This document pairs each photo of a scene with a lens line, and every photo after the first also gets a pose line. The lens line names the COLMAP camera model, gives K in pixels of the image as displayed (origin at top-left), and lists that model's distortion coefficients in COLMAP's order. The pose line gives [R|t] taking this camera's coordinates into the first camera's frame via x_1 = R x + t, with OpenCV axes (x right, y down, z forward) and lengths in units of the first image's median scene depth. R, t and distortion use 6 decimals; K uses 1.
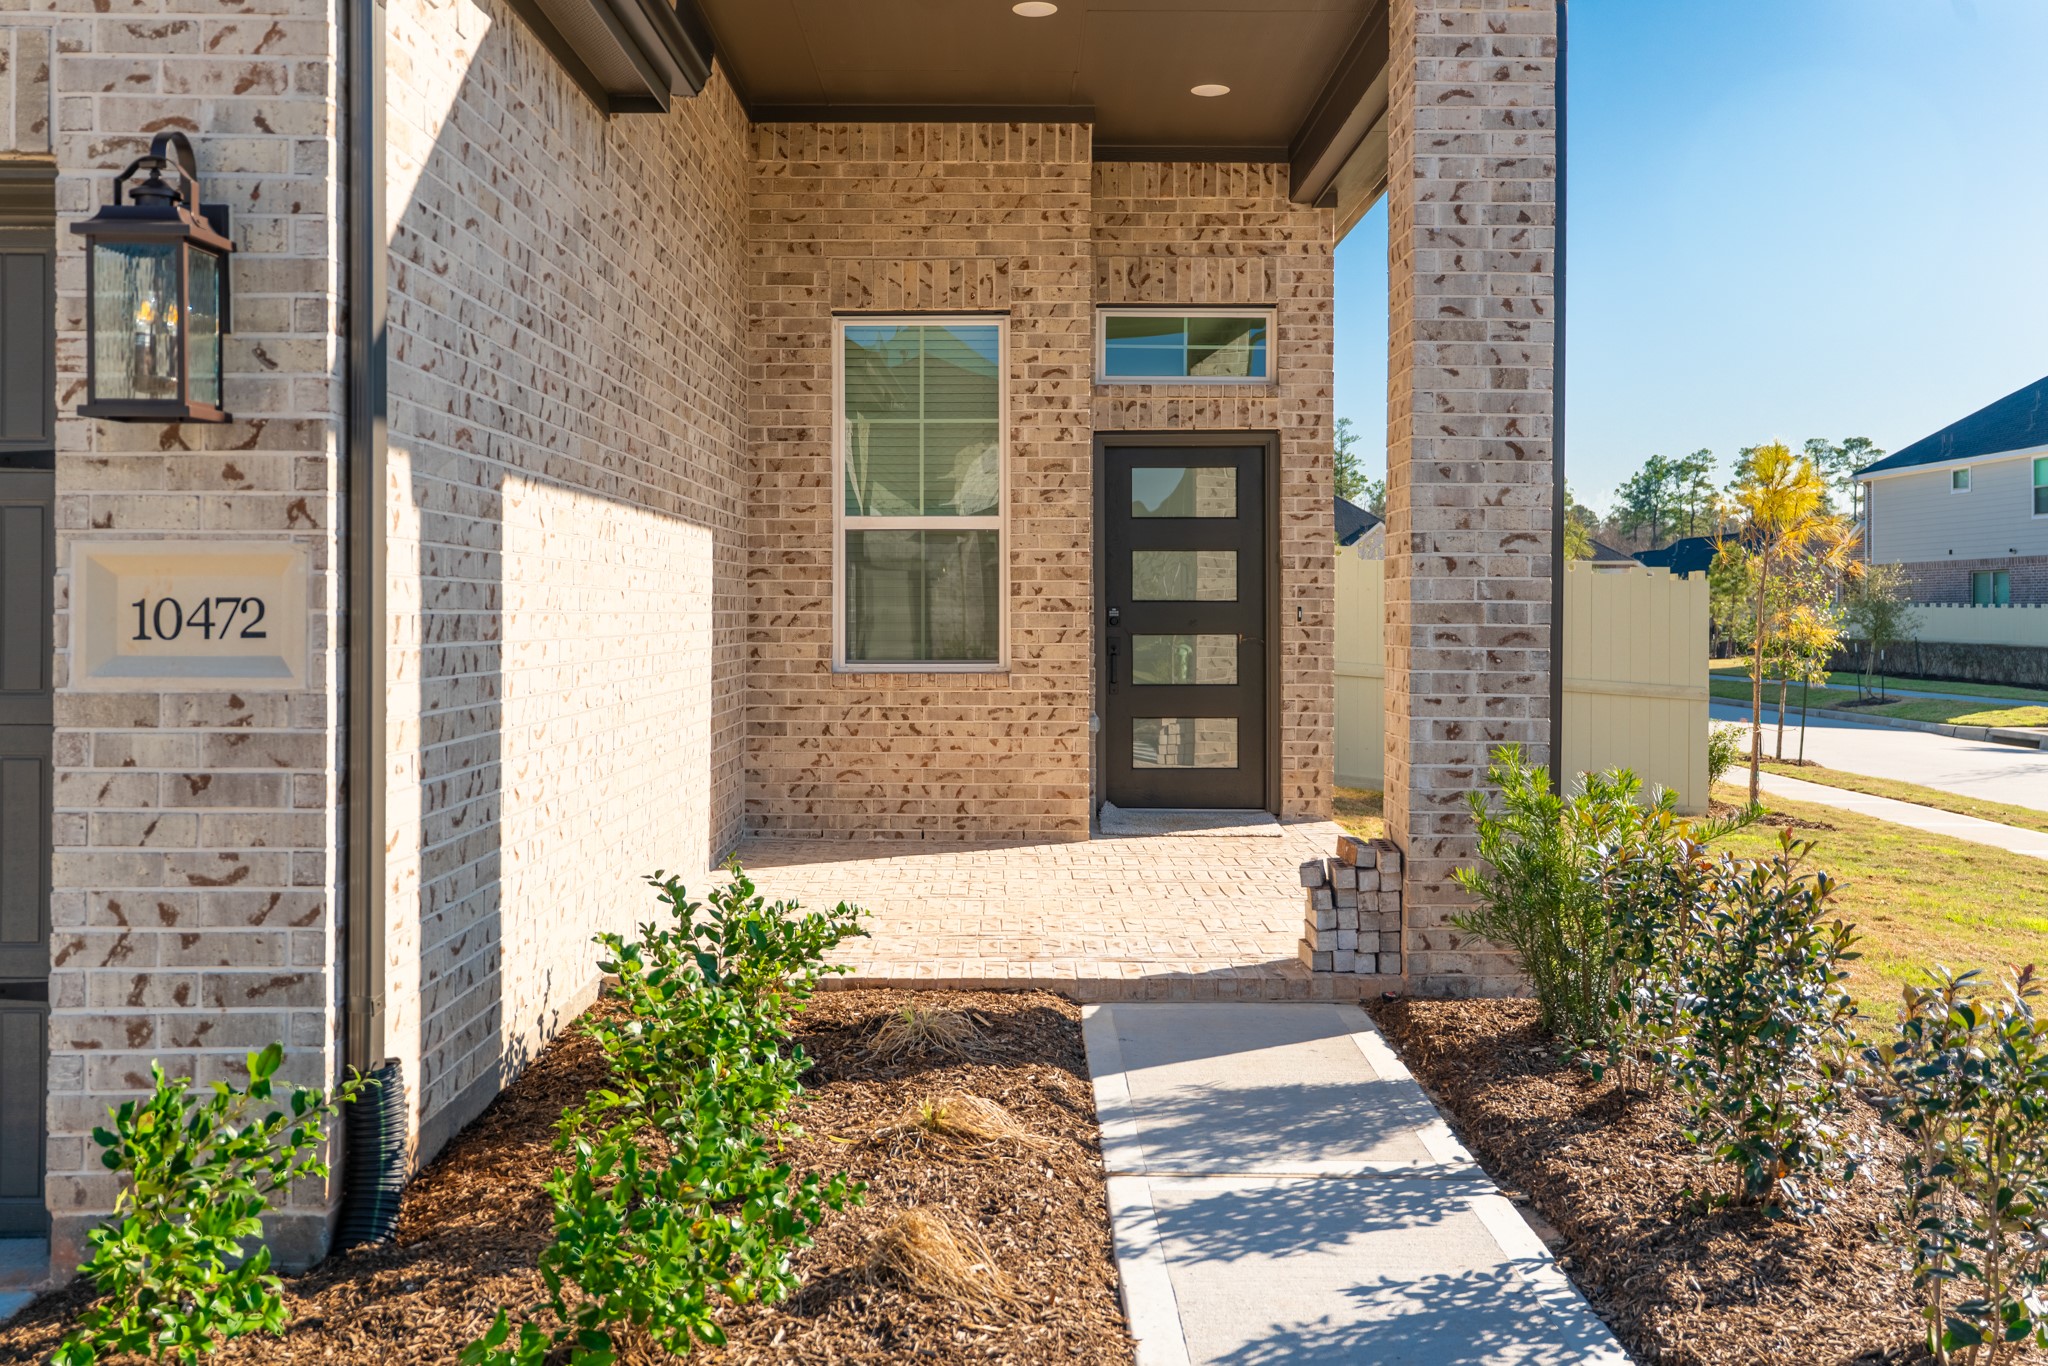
lens RADIAL K [[1836.3, 0, 1031.5], [0, 1836.3, 581.8], [0, 0, 1]] dist [0.008975, 0.000655]
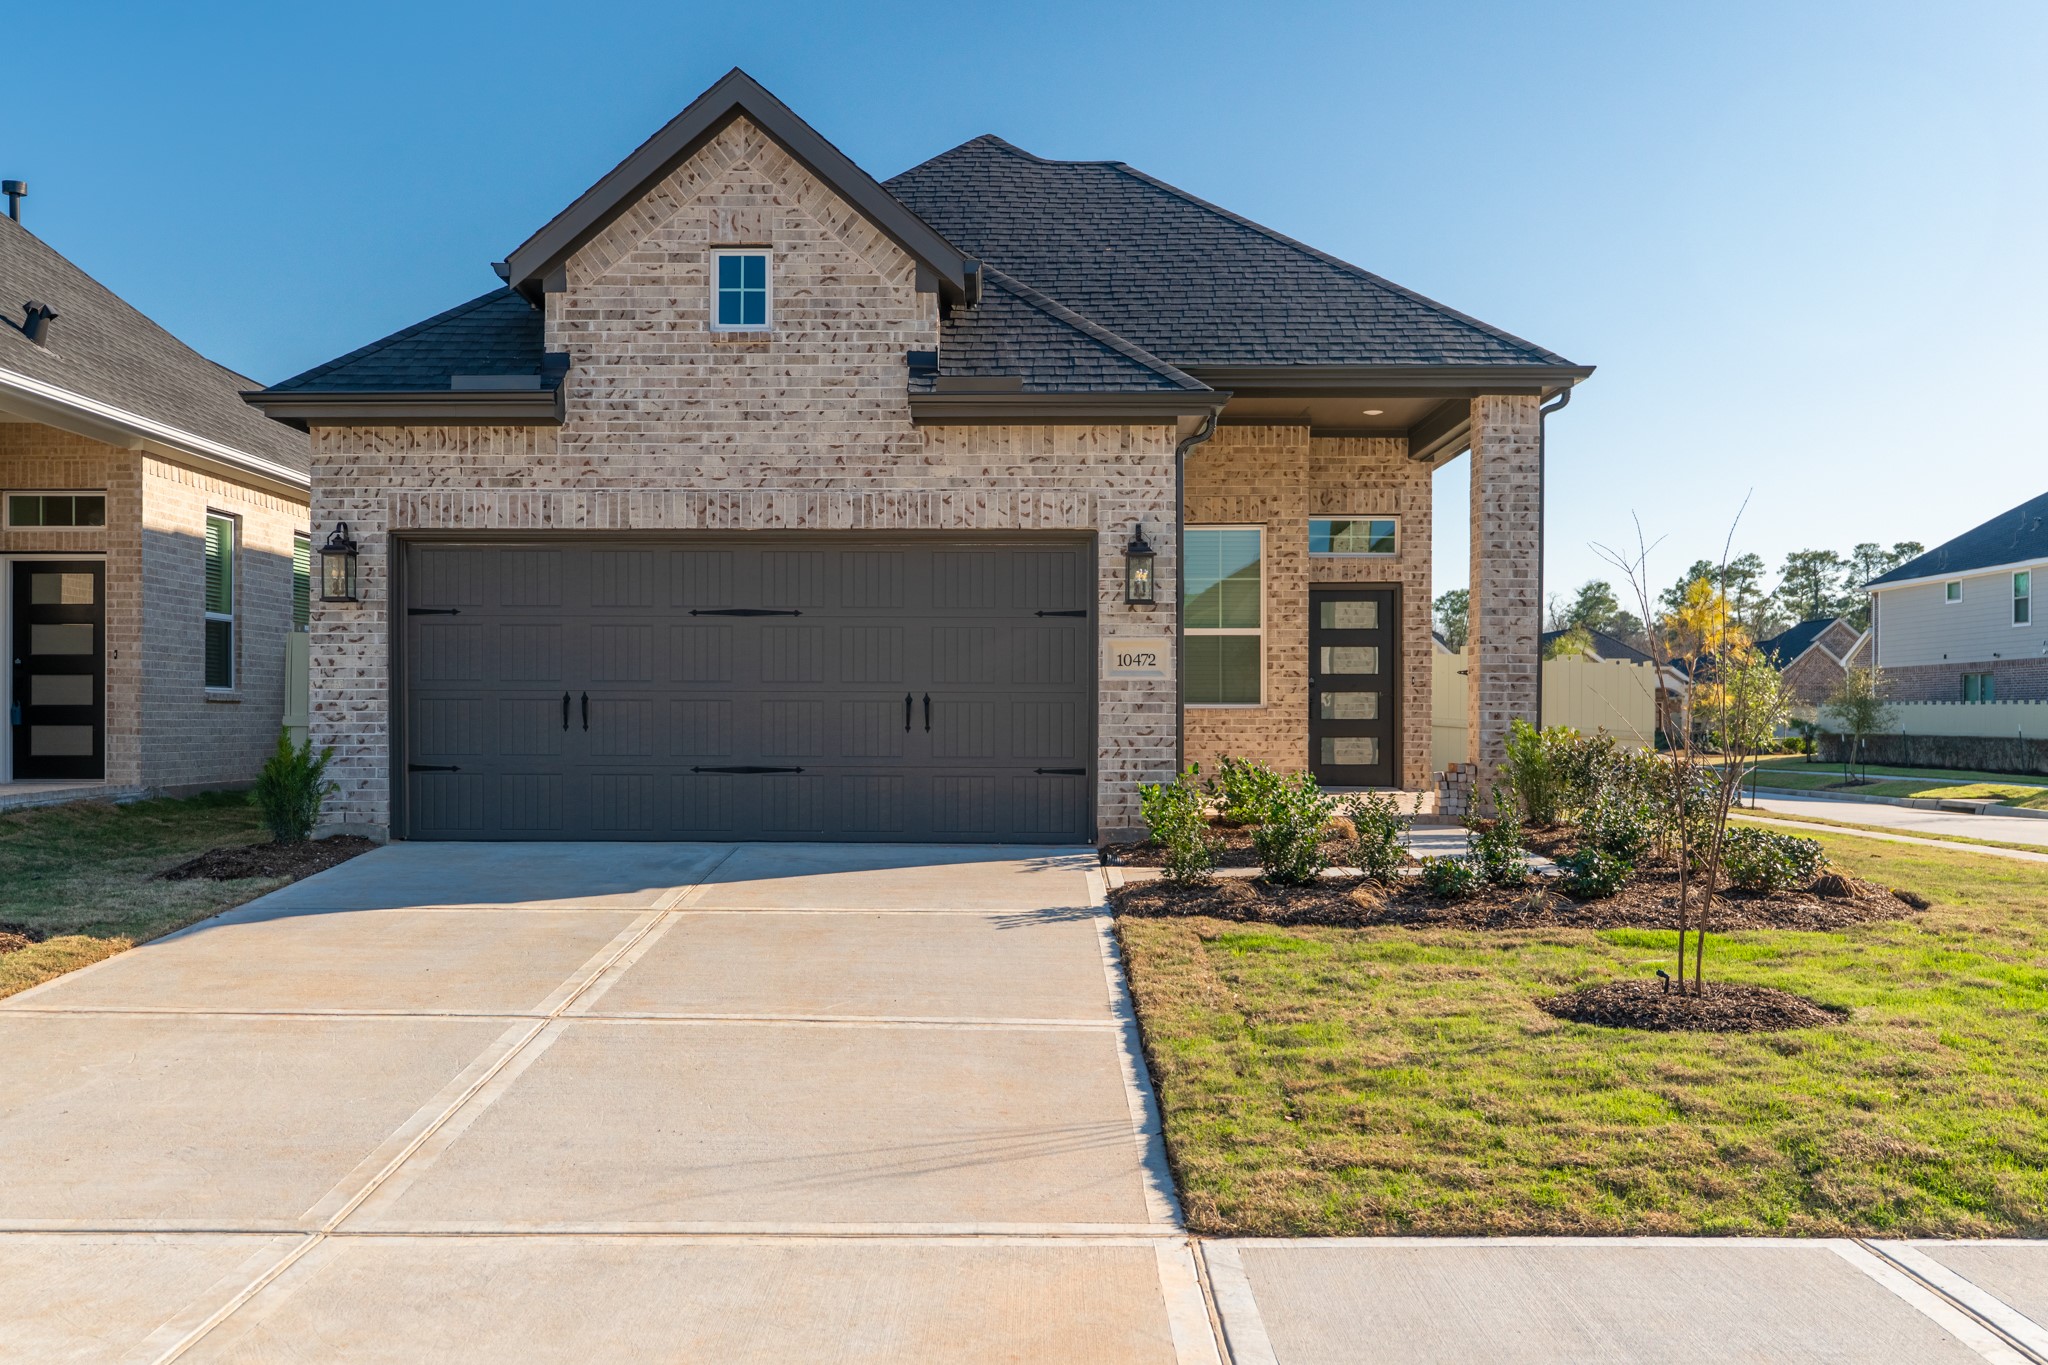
lens RADIAL K [[1926.6, 0, 1015.3], [0, 1926.6, 702.9], [0, 0, 1]] dist [0.035307, 0.000000]
pose [[0.999866, 0.000792, -0.016350, -0.241565], [-0.000697, 0.999983, 0.005797, 0.031214], [0.016354, -0.005785, 0.999850, -1.032628]]
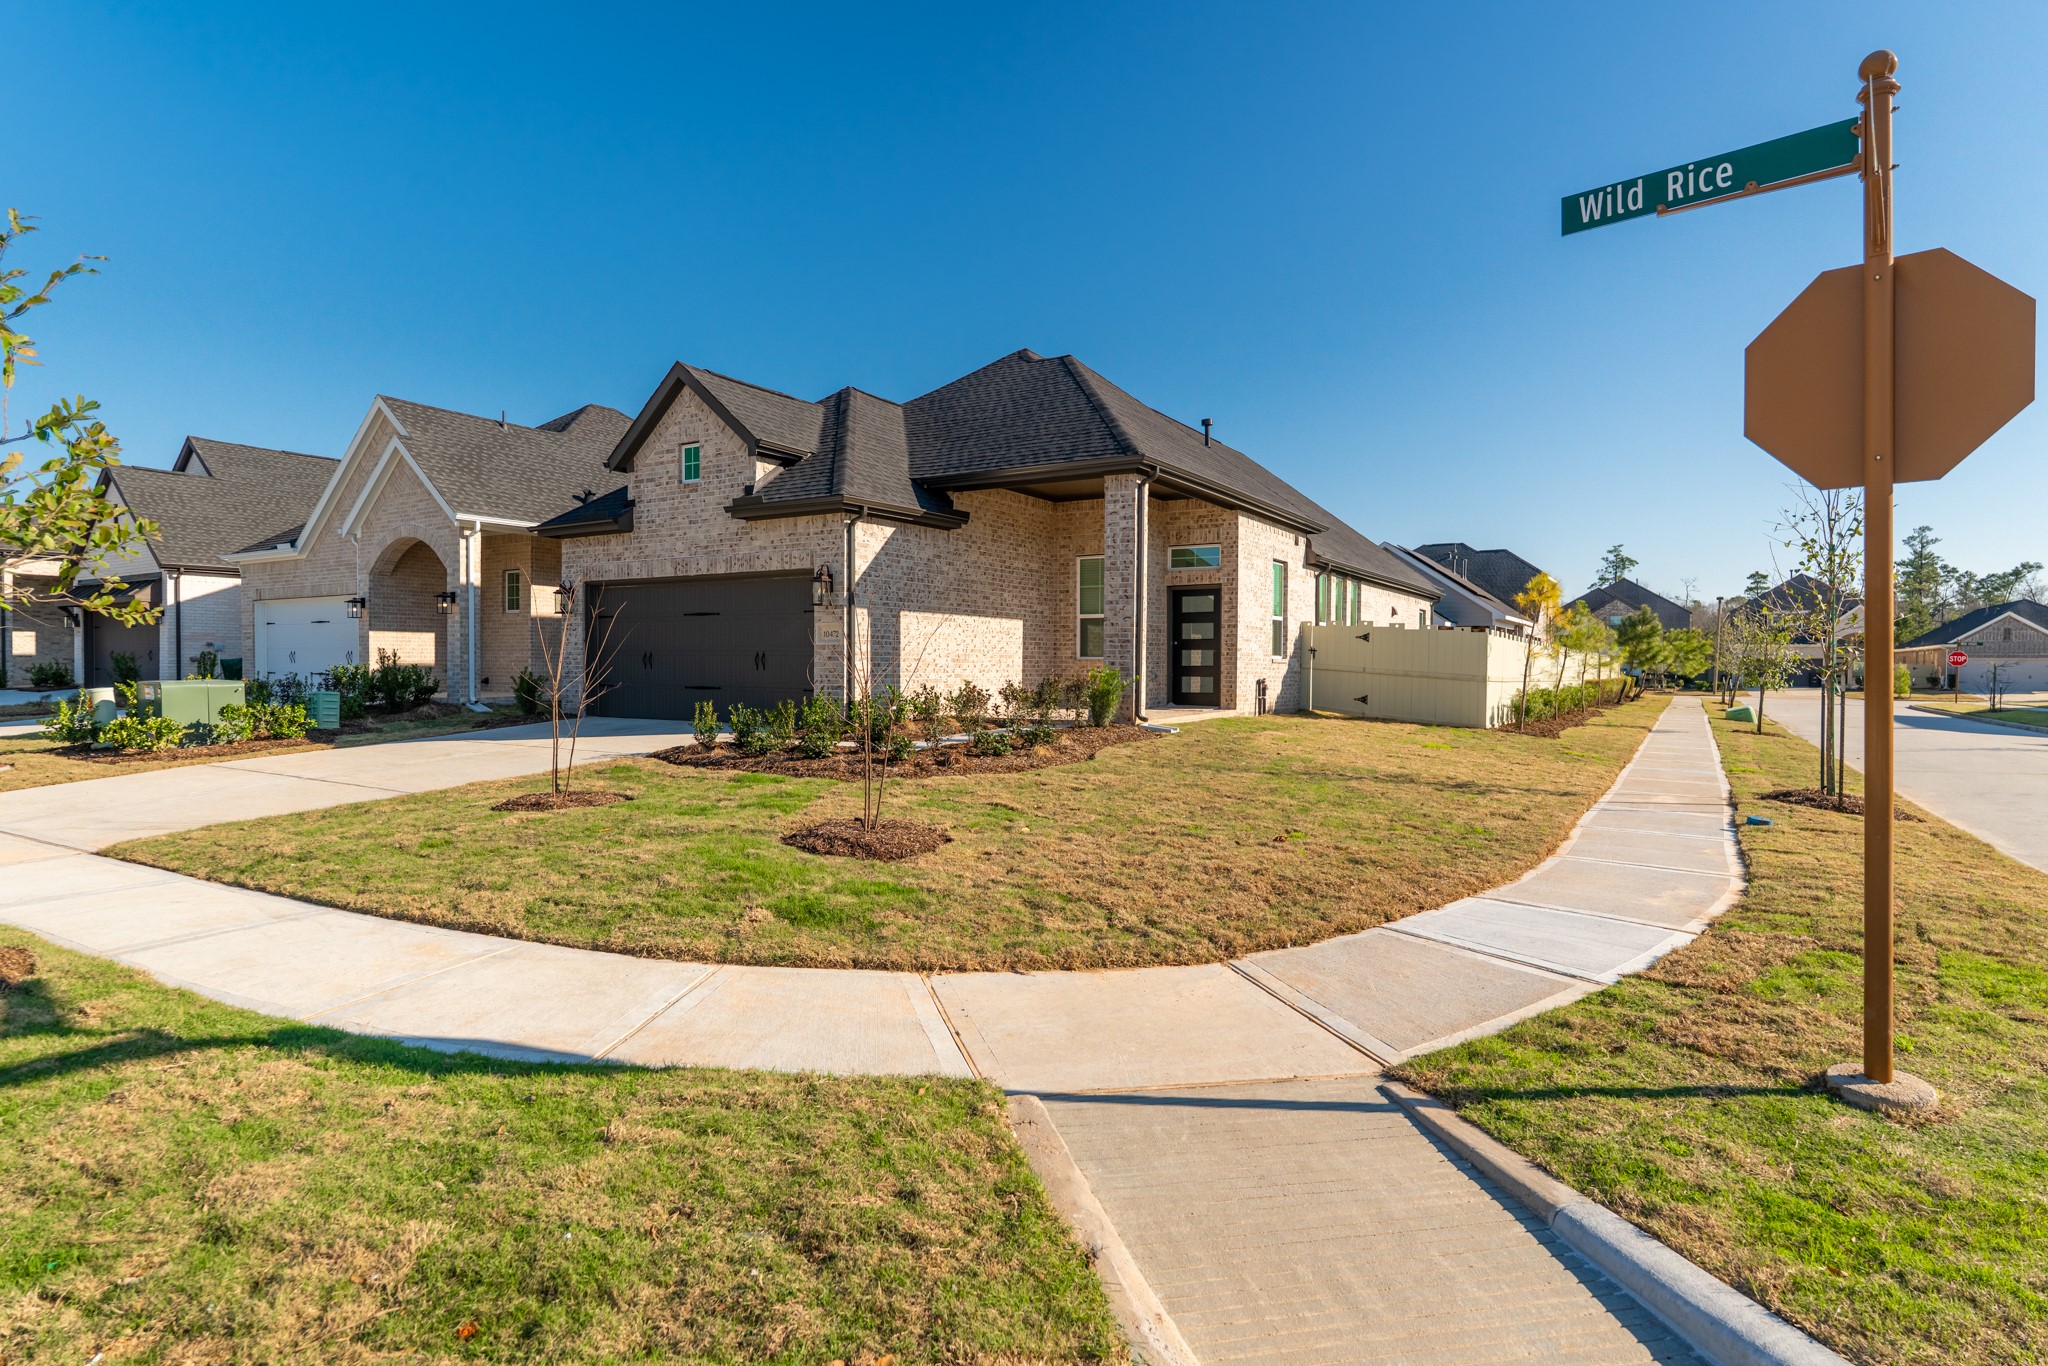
lens RADIAL K [[1104.2, 0, 1021.1], [0, 1104.2, 675.7], [0, 0, 1]] dist [-0.008068, -0.000743]
pose [[0.847736, 0.007349, -0.530367, 0.898291], [0.003978, 0.999788, 0.020210, 0.036375], [0.530403, -0.019243, 0.847527, -0.813199]]
